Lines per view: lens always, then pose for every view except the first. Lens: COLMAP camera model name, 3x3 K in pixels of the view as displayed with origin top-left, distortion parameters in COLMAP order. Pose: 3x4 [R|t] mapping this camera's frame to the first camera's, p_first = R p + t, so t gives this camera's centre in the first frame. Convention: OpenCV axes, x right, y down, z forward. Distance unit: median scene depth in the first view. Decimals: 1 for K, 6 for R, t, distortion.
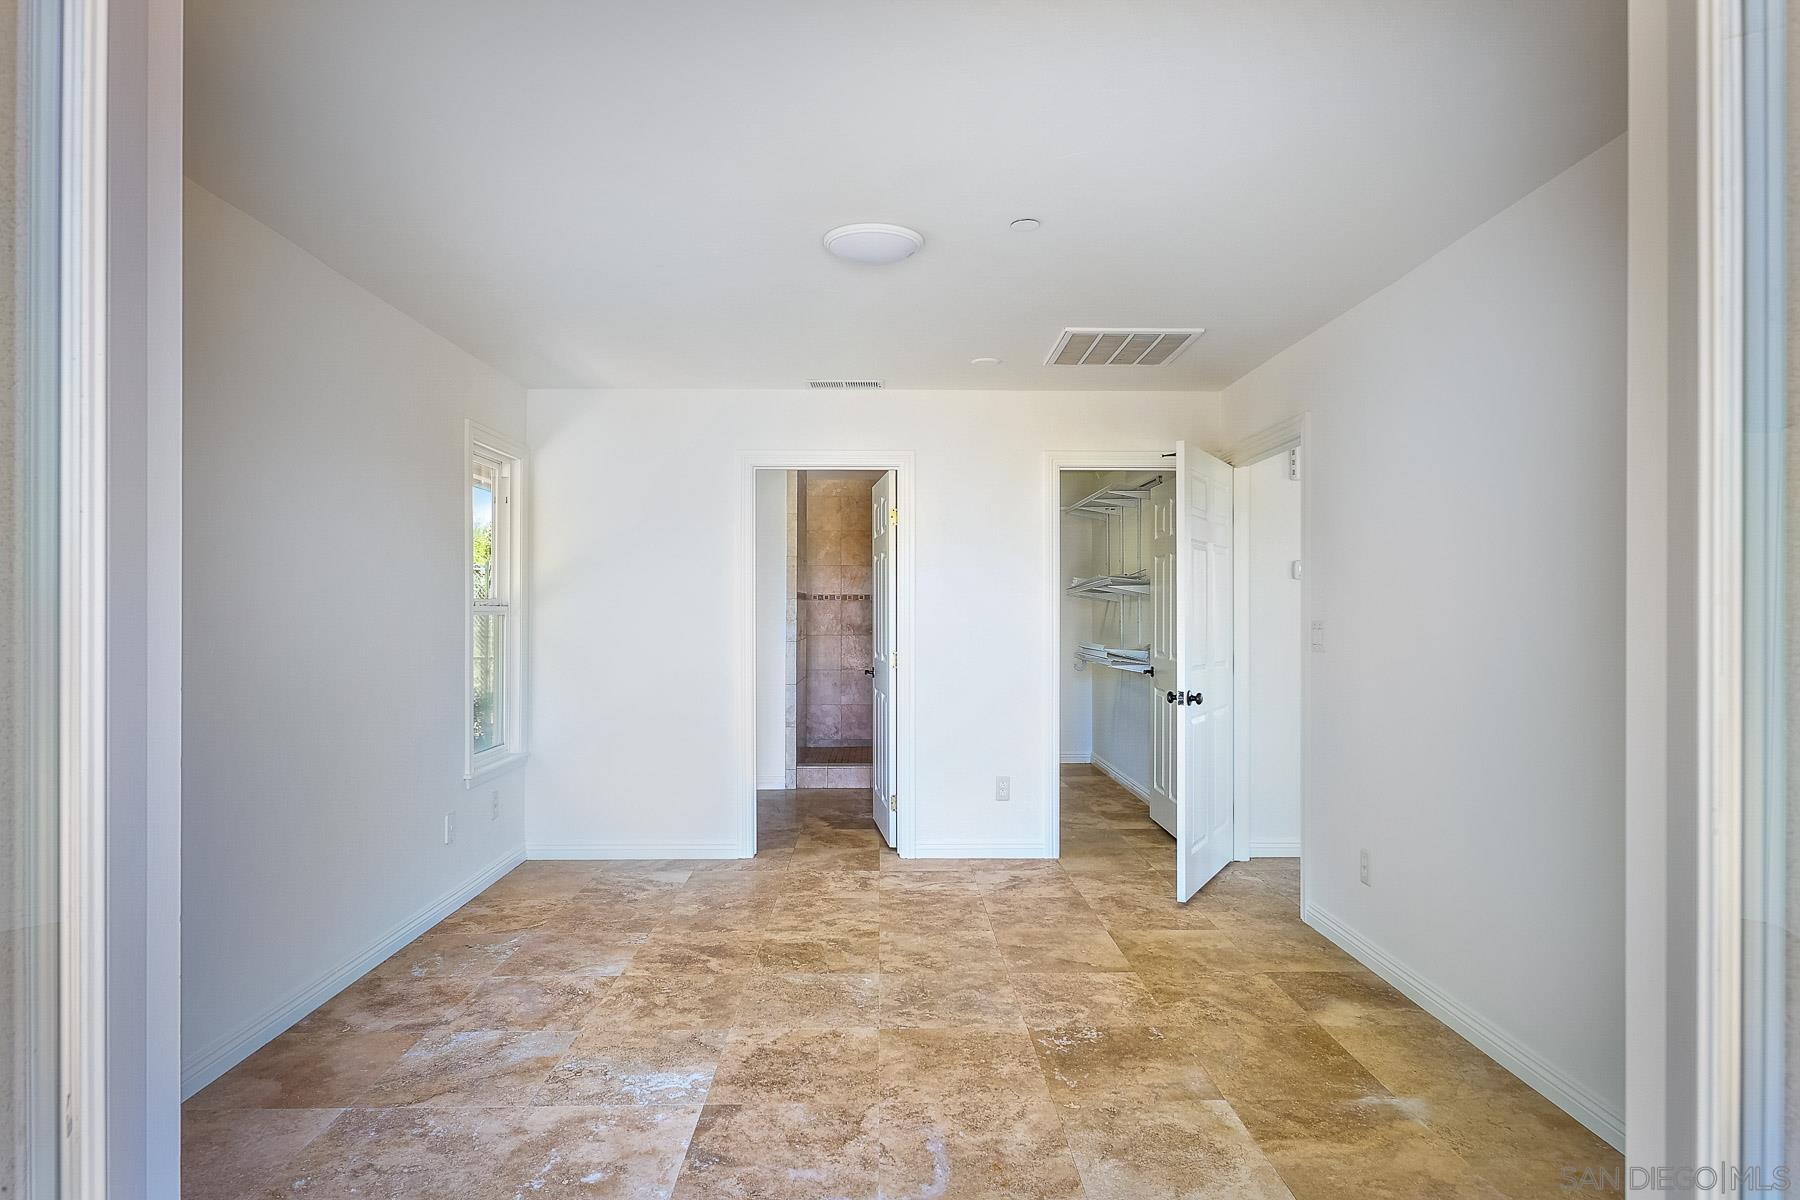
lens RADIAL K [[1295.8, 0, 900.8], [0, 1295.8, 606.3], [0, 0, 1]] dist [-0.005092, -0.003152]
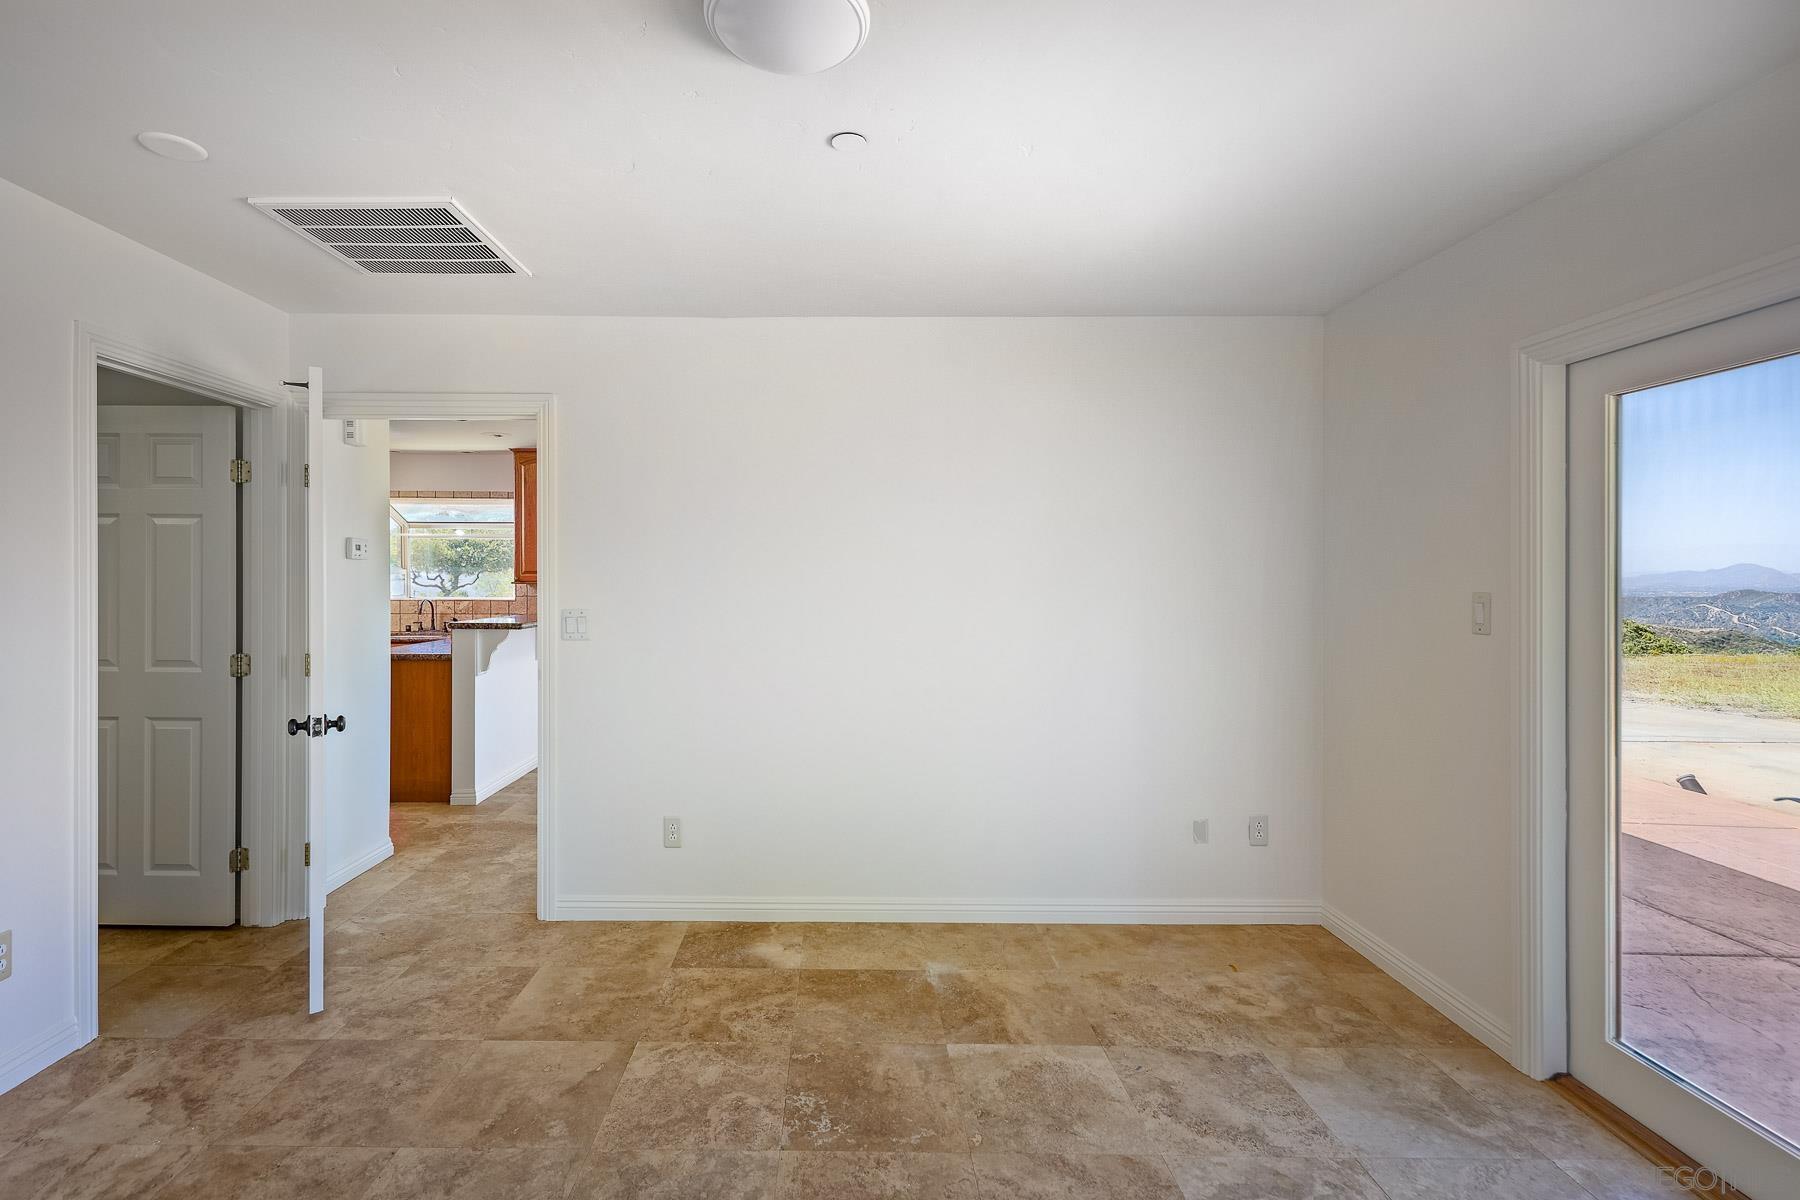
lens RADIAL K [[797.5, 0, 897.2], [0, 797.5, 587.0], [0, 0, 1]] dist [0.003389, -0.000665]
pose [[-0.076855, -0.011142, 0.996980, -0.360489], [-0.010791, 0.999888, 0.010342, -0.026736], [-0.996984, -0.009964, -0.076967, 0.879128]]
